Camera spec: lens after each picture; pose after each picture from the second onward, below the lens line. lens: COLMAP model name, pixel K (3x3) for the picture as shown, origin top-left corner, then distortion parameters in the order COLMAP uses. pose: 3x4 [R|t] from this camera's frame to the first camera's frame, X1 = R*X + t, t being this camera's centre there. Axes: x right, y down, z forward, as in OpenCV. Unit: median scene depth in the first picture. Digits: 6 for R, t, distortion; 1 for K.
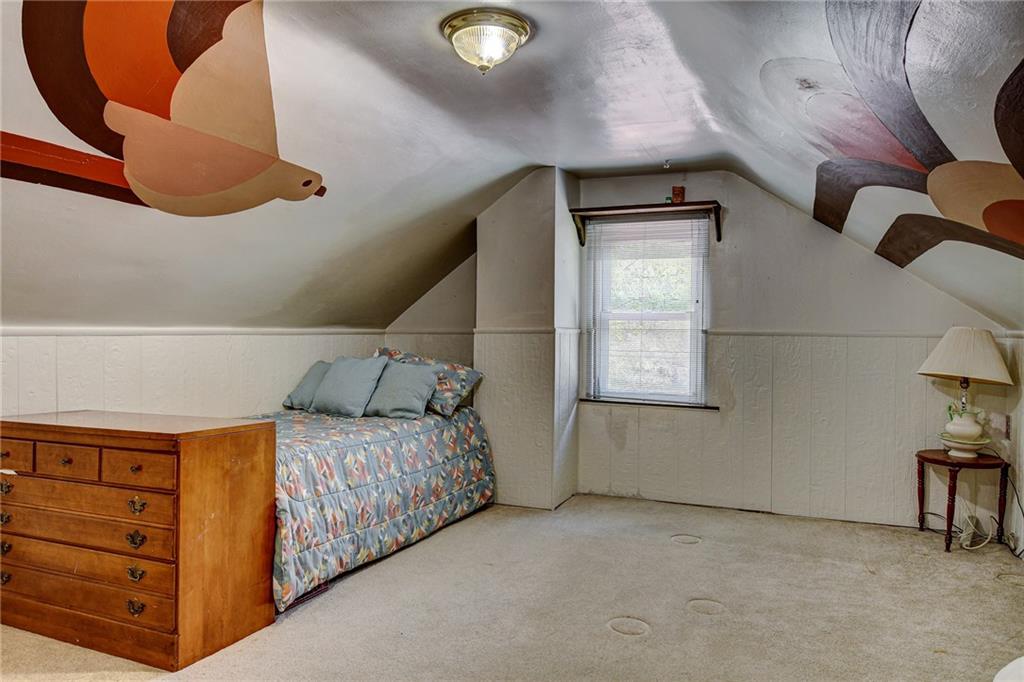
lens RADIAL K [[697.0, 0, 512.4], [0, 697.0, 341.2], [0, 0, 1]] dist [-0.008813, -0.003643]
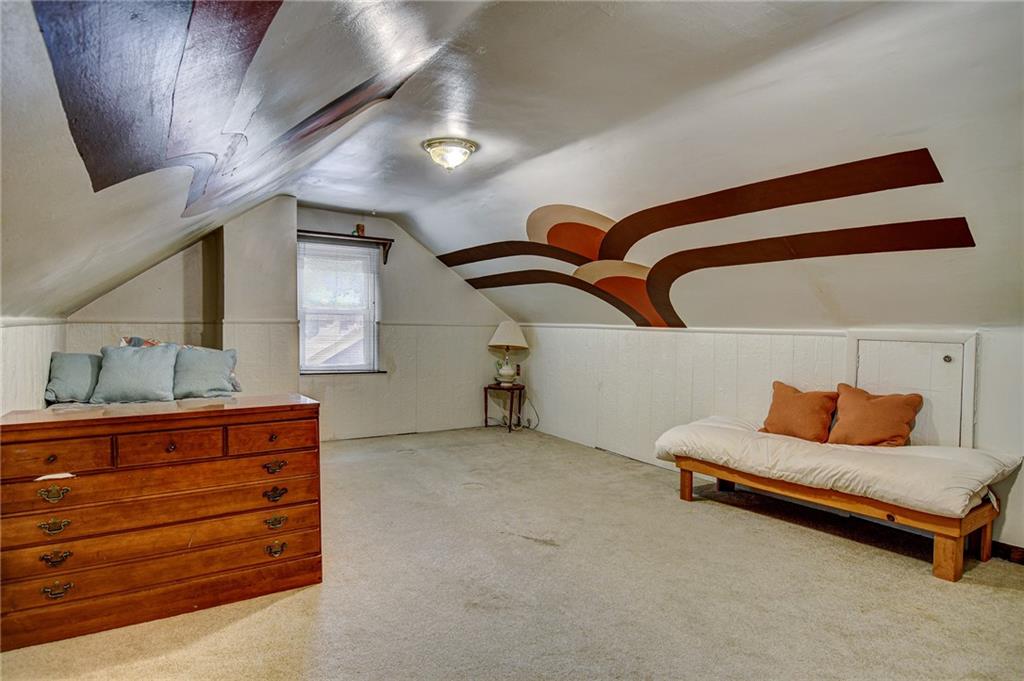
lens RADIAL K [[561.6, 0, 512.7], [0, 561.6, 340.9], [0, 0, 1]] dist [-0.003702, -0.009935]
pose [[0.573958, -0.023064, 0.818560, -1.001342], [0.003587, 0.999665, 0.025651, -0.007834], [-0.818877, -0.011786, 0.573848, 0.084033]]
